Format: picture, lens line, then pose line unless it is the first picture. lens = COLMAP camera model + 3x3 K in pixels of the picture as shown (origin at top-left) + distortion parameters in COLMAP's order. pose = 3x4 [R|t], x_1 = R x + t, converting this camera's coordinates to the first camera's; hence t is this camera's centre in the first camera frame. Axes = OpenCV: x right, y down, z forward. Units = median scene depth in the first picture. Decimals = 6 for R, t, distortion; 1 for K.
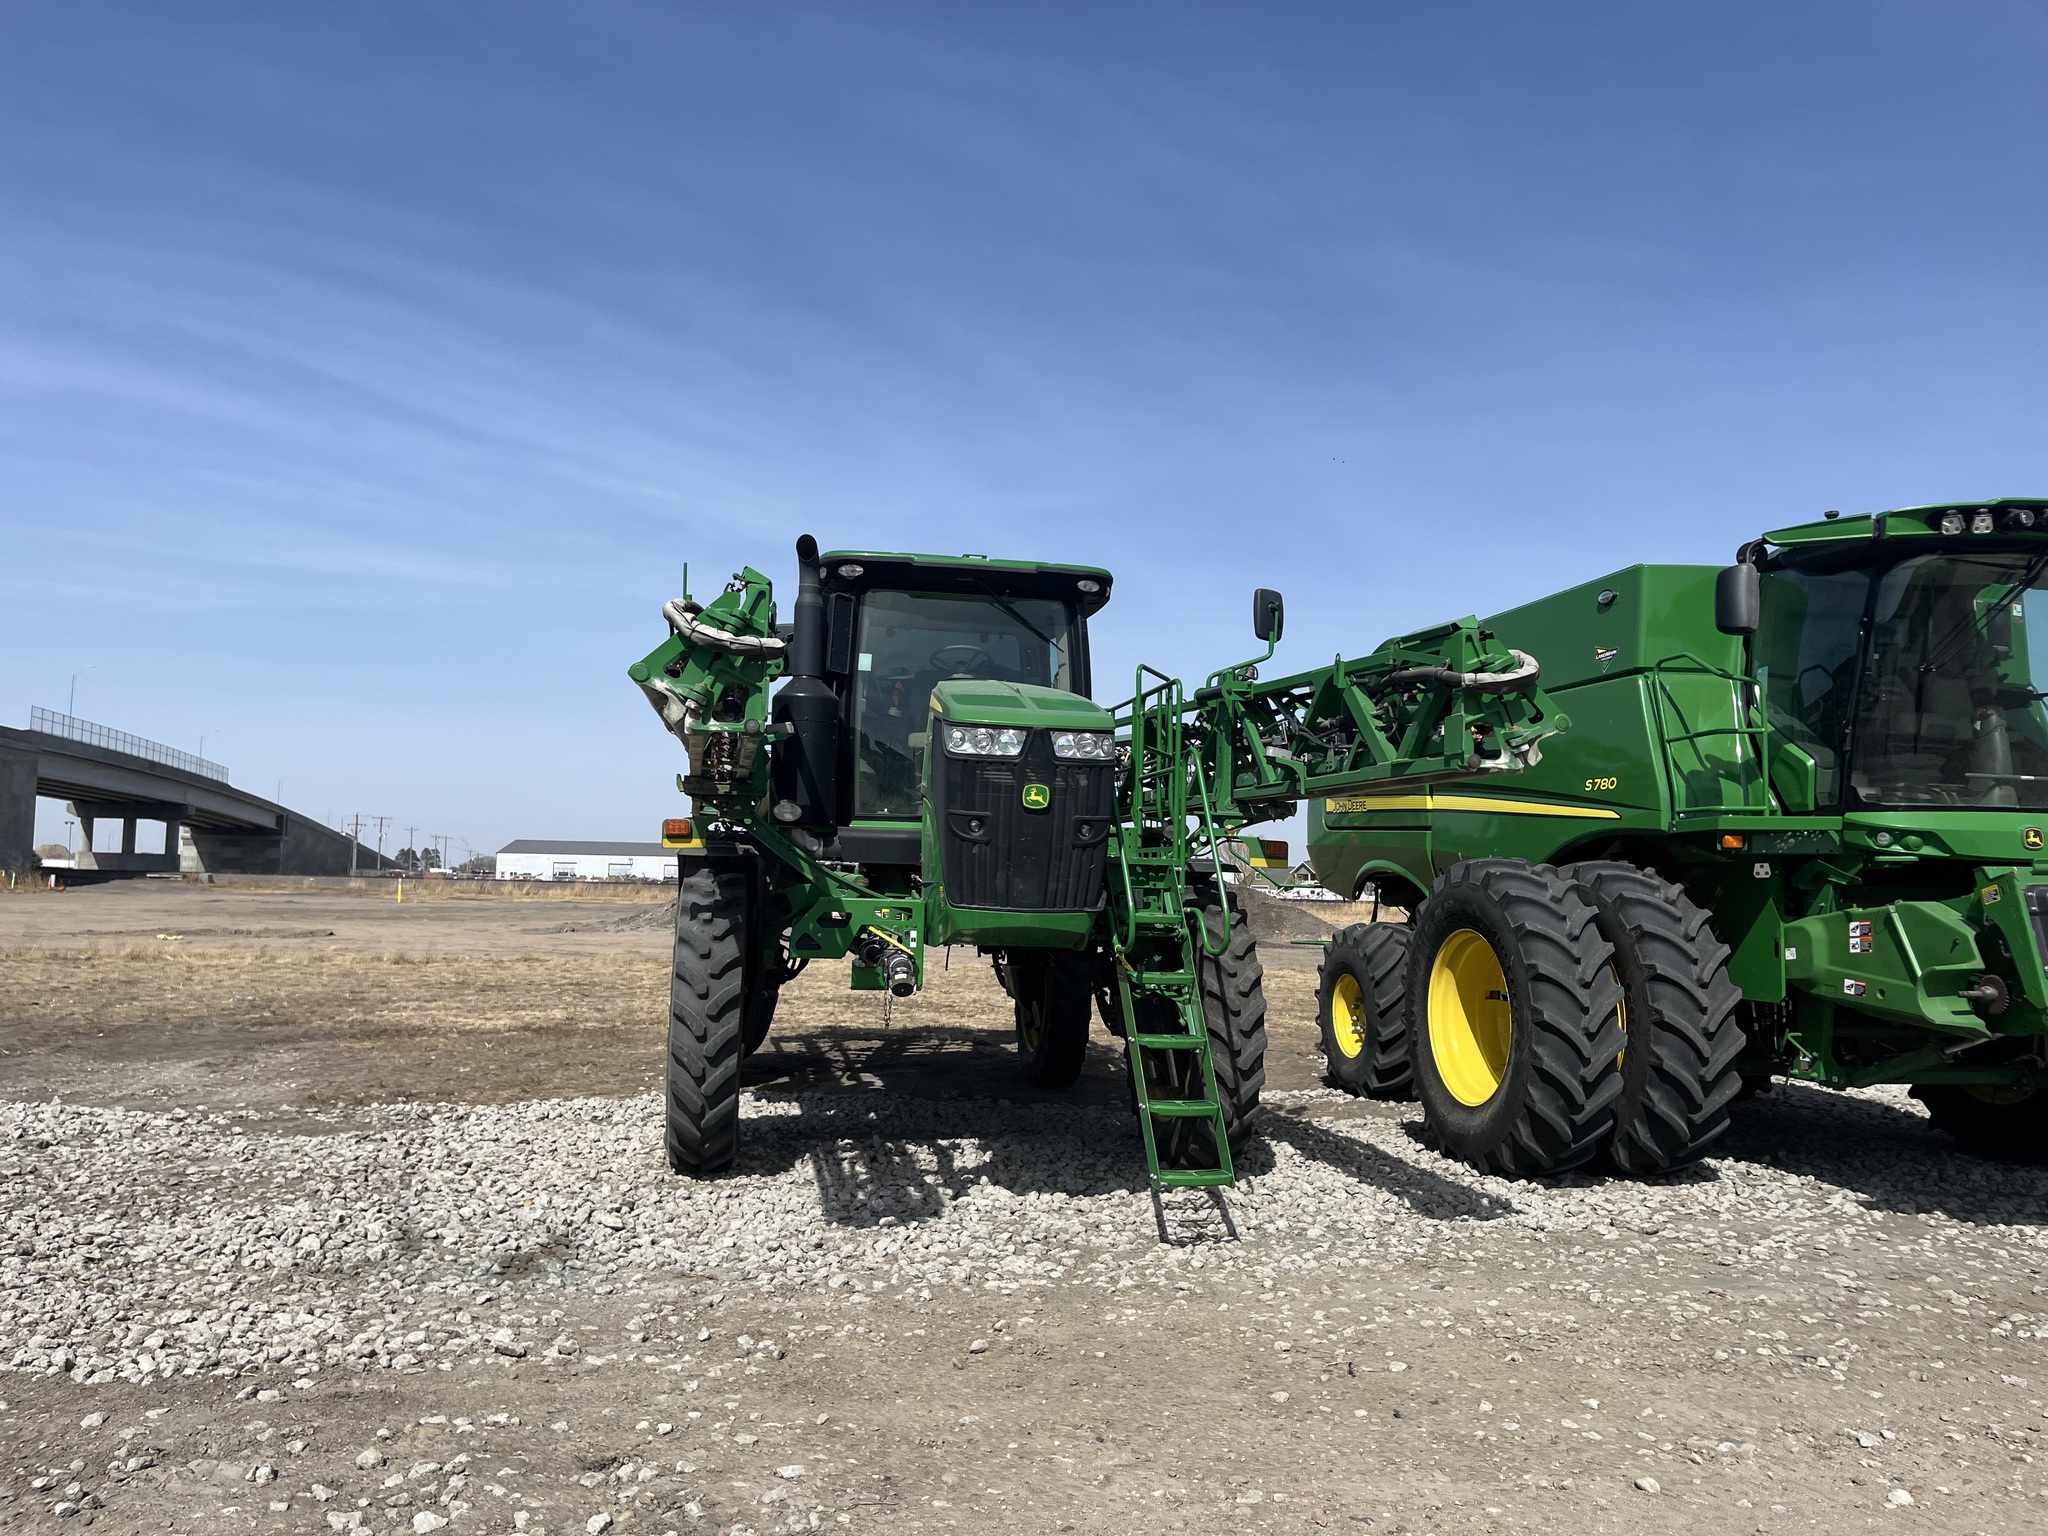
lens RADIAL K [[1552.9, 0, 1005.8], [0, 1552.9, 784.2], [0, 0, 1]] dist [0.003992, -0.000420]
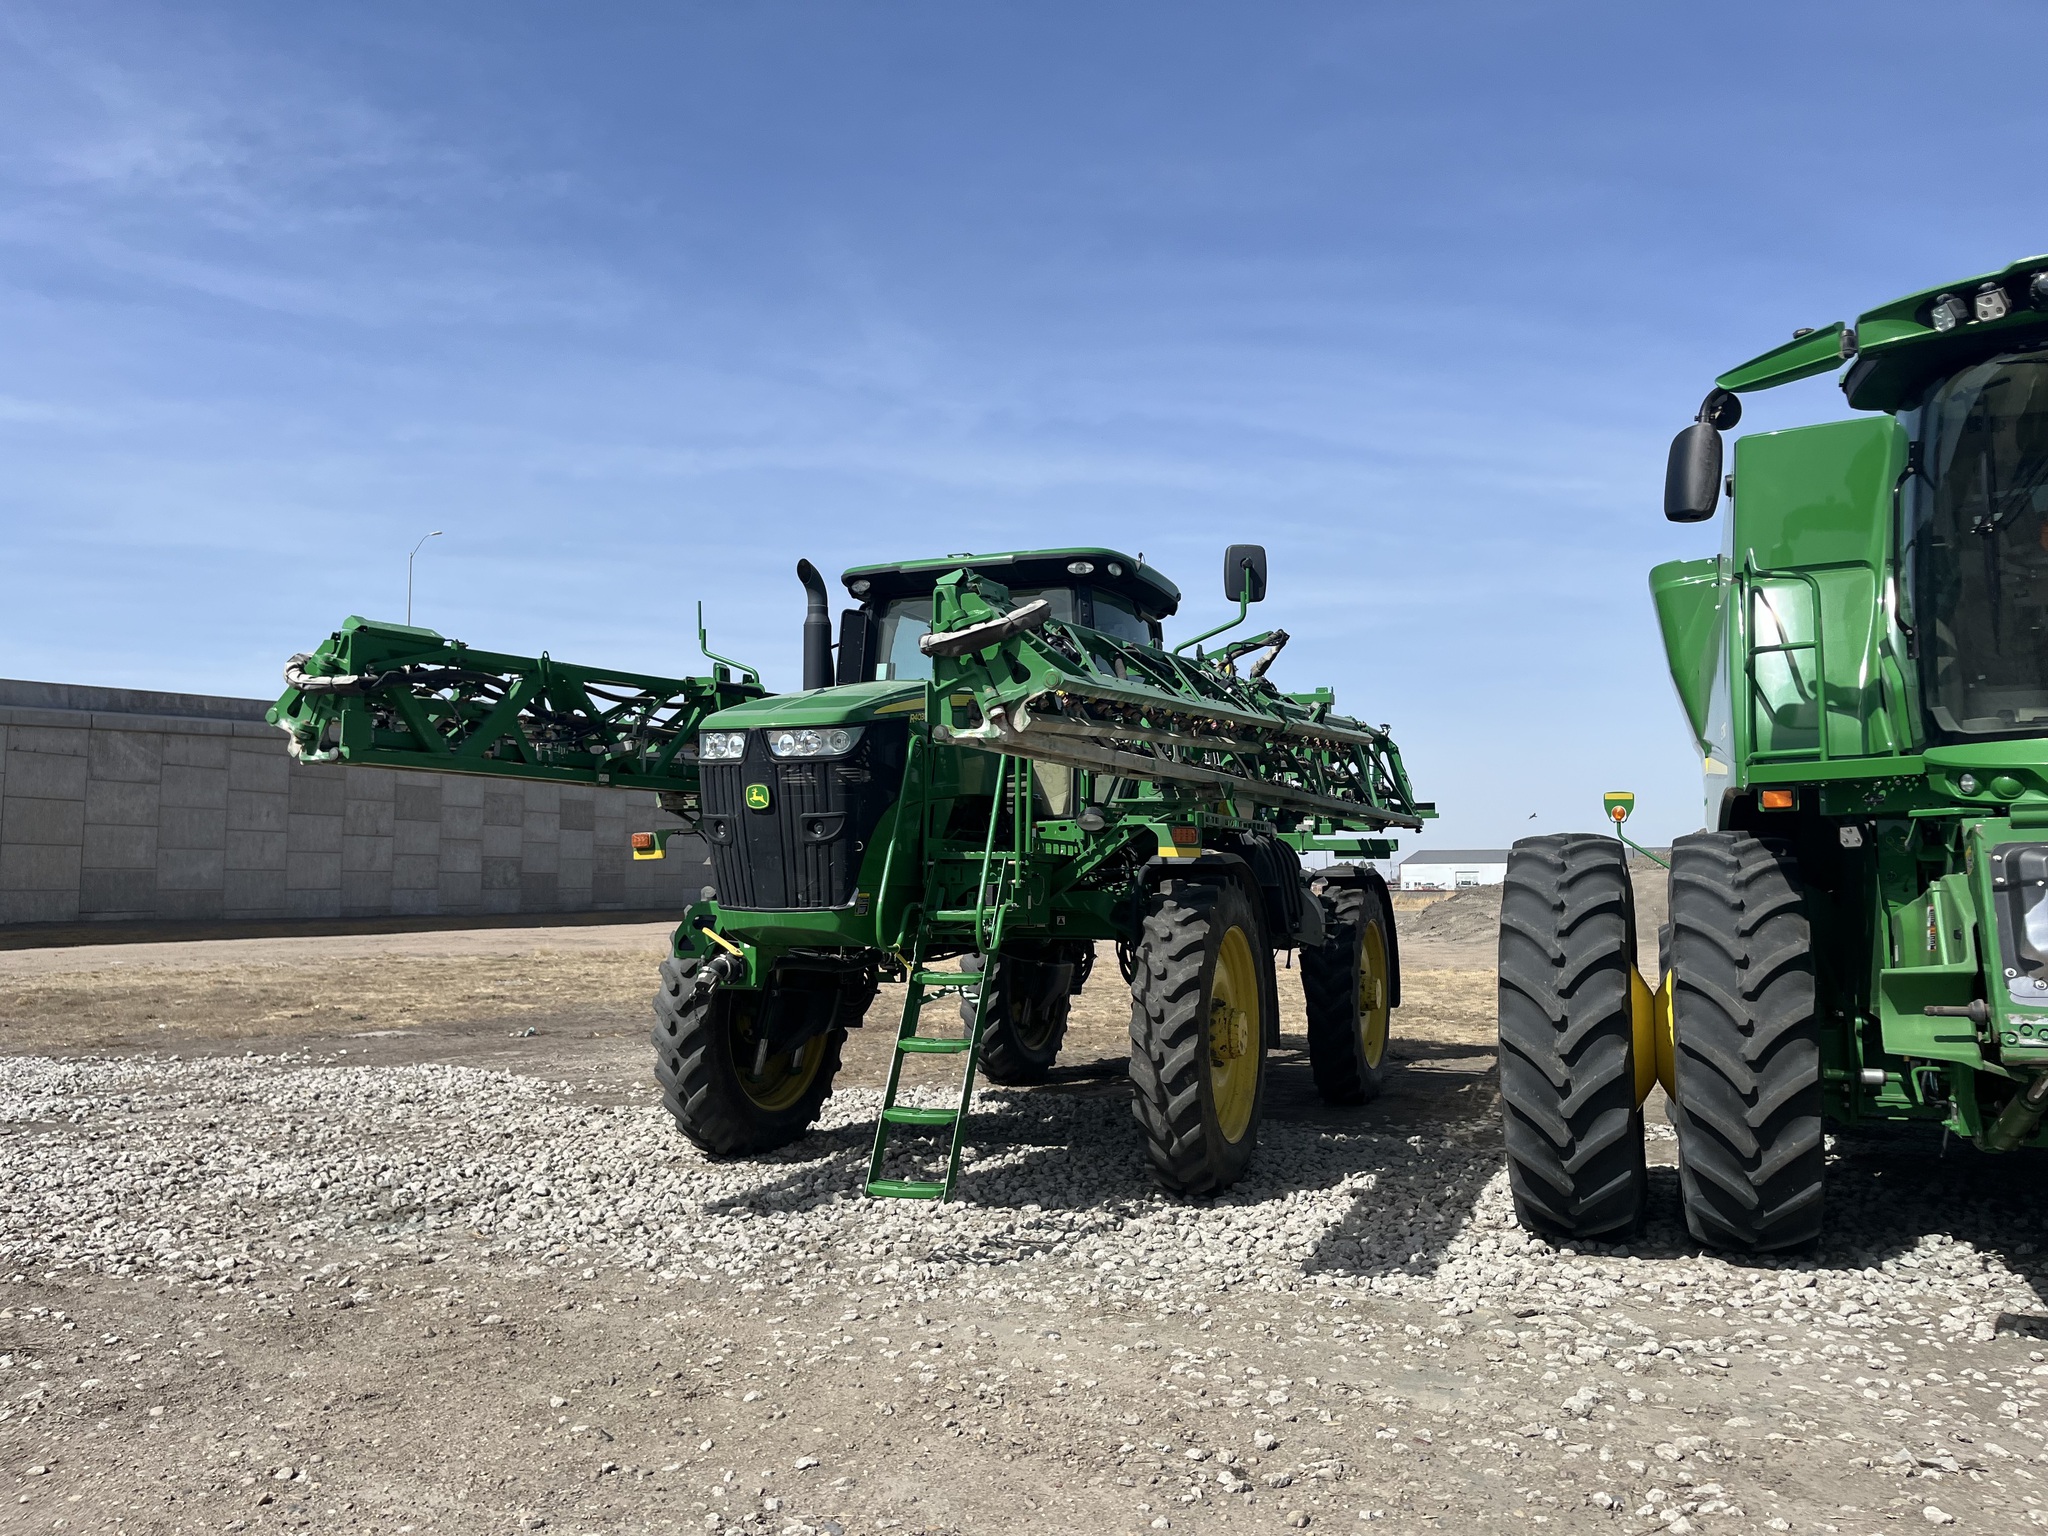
lens RADIAL K [[1552.9, 0, 1016.3], [0, 1552.9, 760.3], [0, 0, 1]] dist [0.003992, -0.000420]
pose [[0.835907, -0.069302, -0.544478, 0.625523], [0.057598, 0.997595, -0.038549, 0.028913], [0.545840, 0.000863, 0.837889, 0.211981]]
